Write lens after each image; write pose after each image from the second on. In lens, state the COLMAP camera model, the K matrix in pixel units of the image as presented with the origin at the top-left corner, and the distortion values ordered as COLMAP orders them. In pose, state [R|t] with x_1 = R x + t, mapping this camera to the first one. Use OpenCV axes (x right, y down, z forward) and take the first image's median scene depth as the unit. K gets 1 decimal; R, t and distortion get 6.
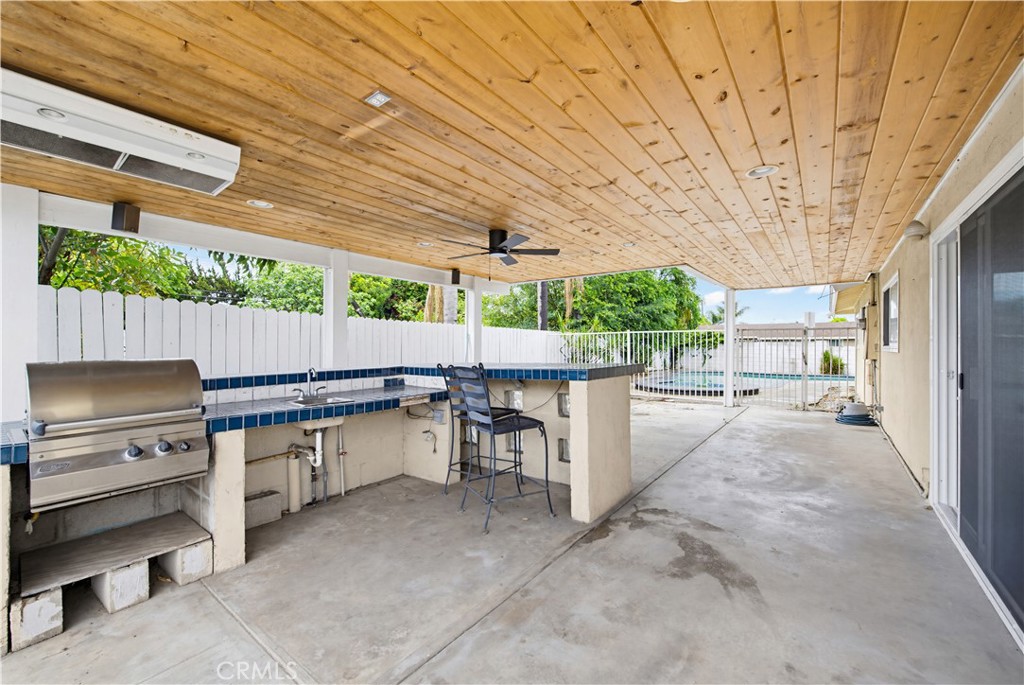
lens RADIAL K [[406.8, 0, 512.0], [0, 406.8, 342.5], [0, 0, 1]] dist [0.013888, -0.000021]
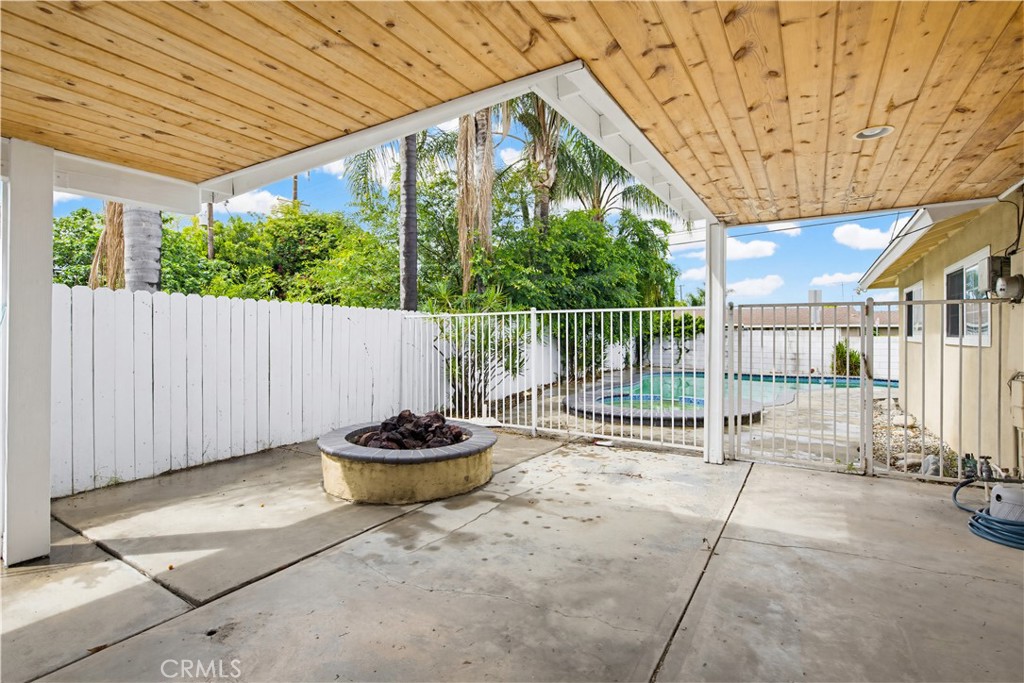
lens RADIAL K [[473.7, 0, 512.0], [0, 473.7, 341.5], [0, 0, 1]] dist [0.001934, 0.000073]
pose [[0.995740, -0.001292, 0.092200, 0.119221], [-0.000813, 0.999740, 0.022785, -0.000527], [-0.092205, -0.022762, 0.995480, 0.228986]]
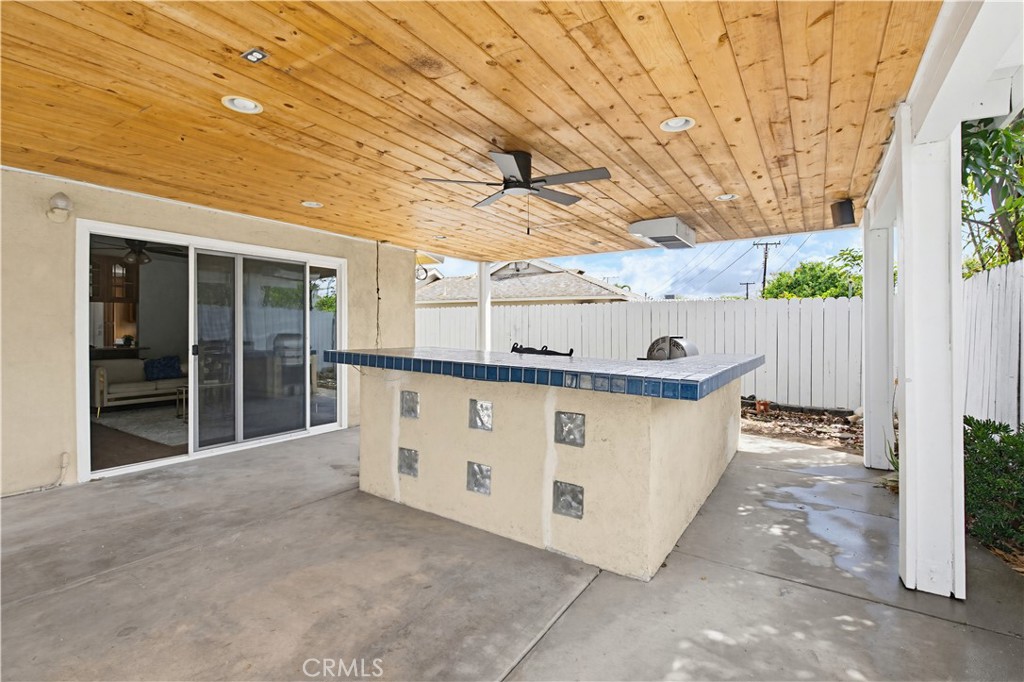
lens RADIAL K [[473.7, 0, 512.0], [0, 473.7, 341.0], [0, 0, 1]] dist [0.001934, 0.000073]
pose [[-0.996132, -0.002428, -0.087831, 0.096396], [-0.003640, 0.999900, 0.013647, 0.042367], [0.087789, 0.013913, -0.996042, 3.965594]]
